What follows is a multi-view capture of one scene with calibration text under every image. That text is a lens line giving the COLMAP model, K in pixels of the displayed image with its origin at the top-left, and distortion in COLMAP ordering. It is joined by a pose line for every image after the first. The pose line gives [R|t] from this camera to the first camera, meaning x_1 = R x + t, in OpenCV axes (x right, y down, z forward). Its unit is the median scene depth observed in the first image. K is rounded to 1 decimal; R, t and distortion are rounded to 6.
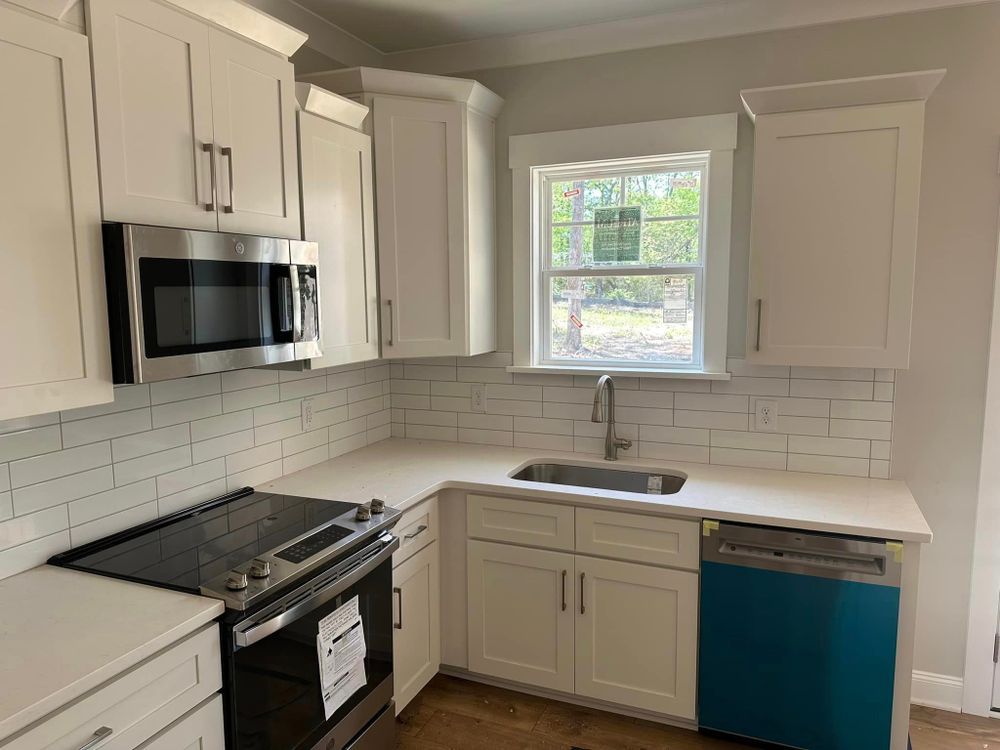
lens RADIAL K [[707.0, 0, 500.0], [0, 707.0, 375.0], [0, 0, 1]] dist [0.073490, -0.085312]
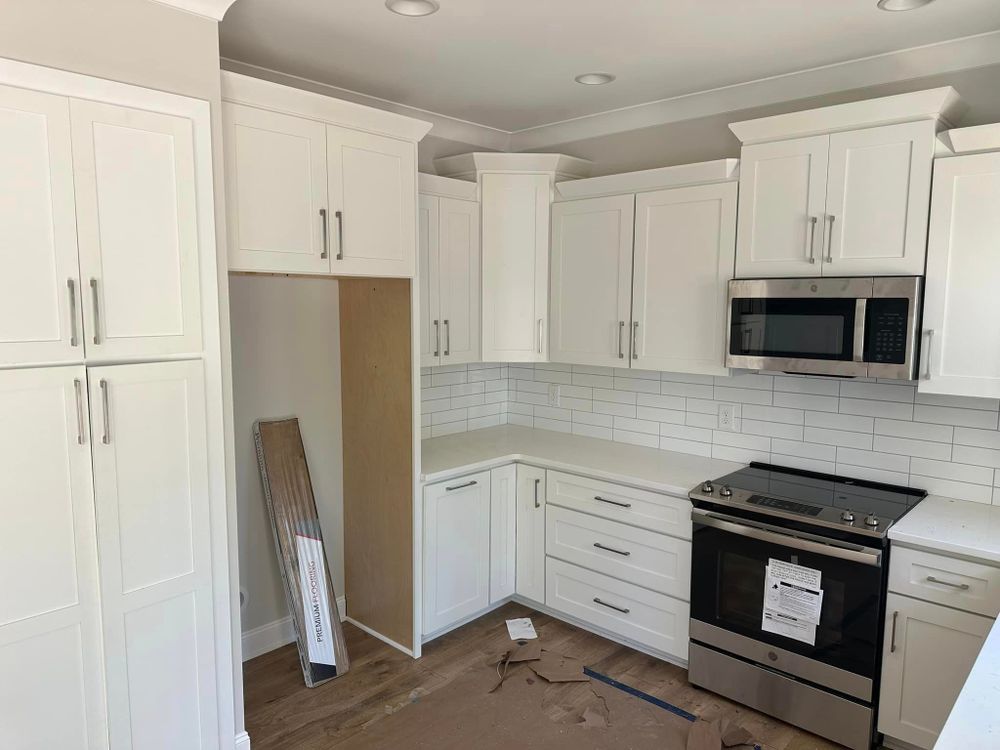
lens RADIAL K [[707.8, 0, 493.6], [0, 707.8, 379.8], [0, 0, 1]] dist [0.182826, -0.219534]
pose [[-0.344982, 0.115614, -0.931462, 0.947918], [-0.113780, 0.979915, 0.163768, -0.128359], [0.931688, 0.162478, -0.324898, 0.711267]]
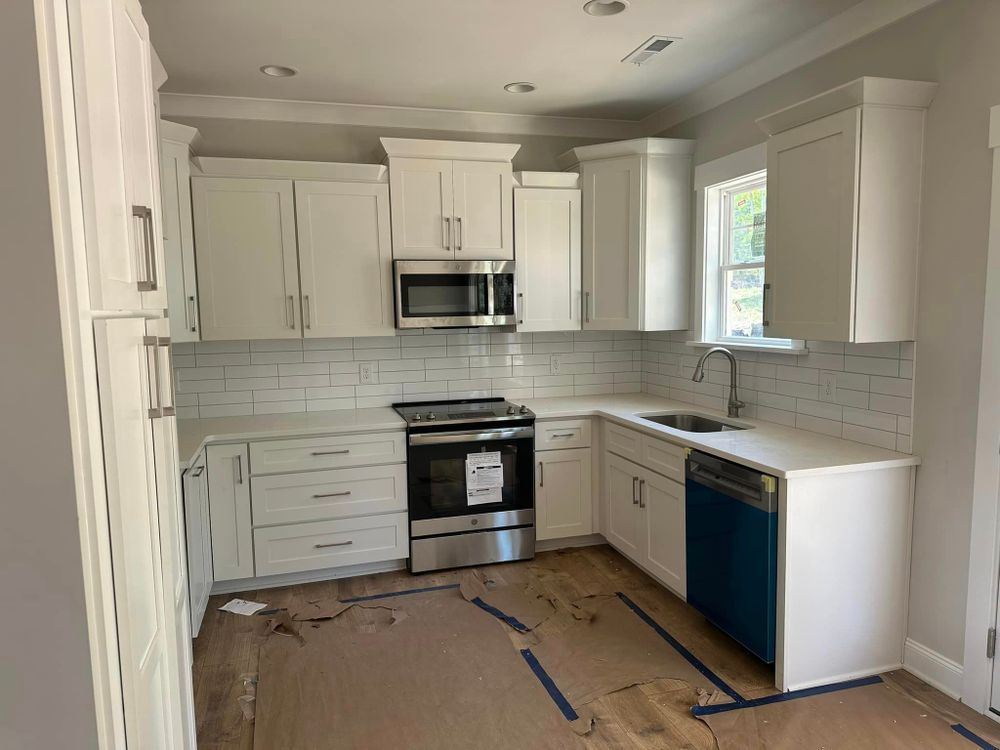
lens RADIAL K [[707.8, 0, 493.6], [0, 707.8, 379.8], [0, 0, 1]] dist [0.182826, -0.219534]
pose [[0.621731, 0.077287, -0.779408, 1.031598], [-0.079037, 0.996231, 0.035740, 0.050106], [0.779233, 0.039381, 0.625496, -0.144680]]
